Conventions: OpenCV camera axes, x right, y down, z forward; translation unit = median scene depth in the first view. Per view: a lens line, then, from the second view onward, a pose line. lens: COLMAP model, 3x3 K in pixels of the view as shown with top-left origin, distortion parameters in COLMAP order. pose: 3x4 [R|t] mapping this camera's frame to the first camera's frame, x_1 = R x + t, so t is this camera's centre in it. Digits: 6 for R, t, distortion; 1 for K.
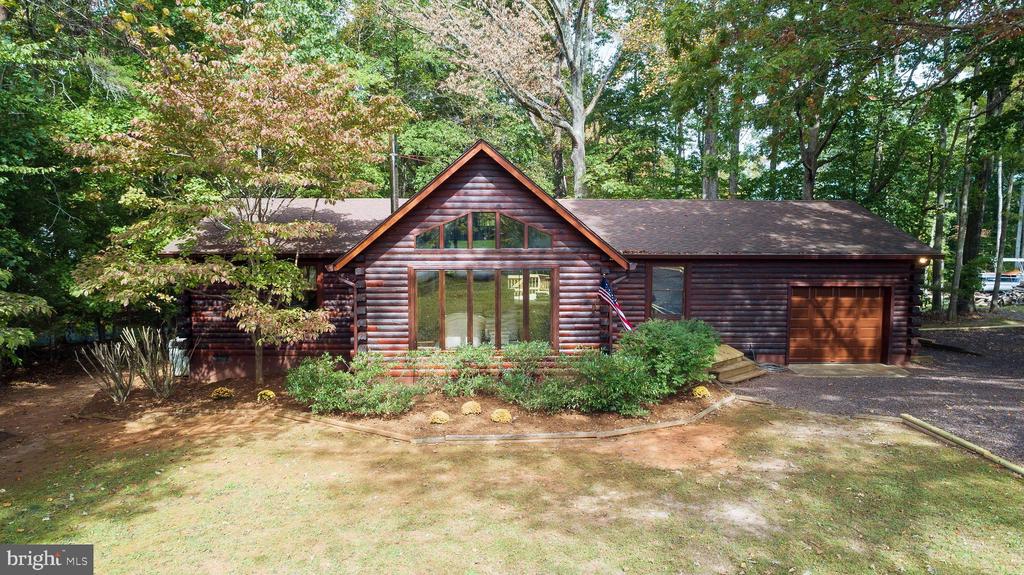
lens RADIAL K [[694.9, 0, 512.0], [0, 694.9, 287.5], [0, 0, 1]] dist [-0.004371, -0.001363]
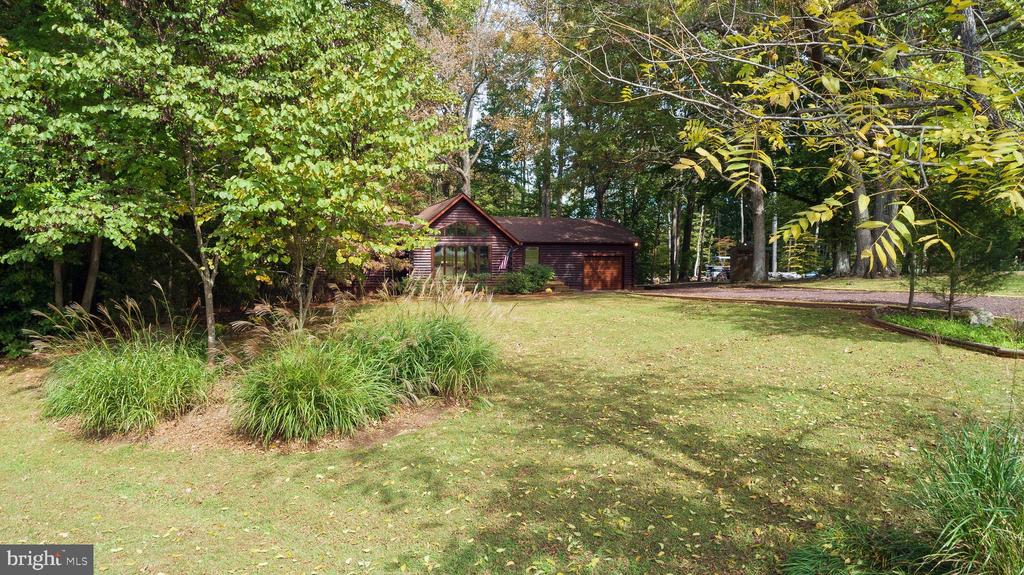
lens RADIAL K [[694.9, 0, 512.0], [0, 694.9, 287.5], [0, 0, 1]] dist [-0.004371, -0.001363]
pose [[0.970862, -0.005159, 0.239583, -0.379627], [0.009154, 0.999837, -0.015562, 0.138238], [-0.239464, 0.017302, 0.970751, -1.190480]]
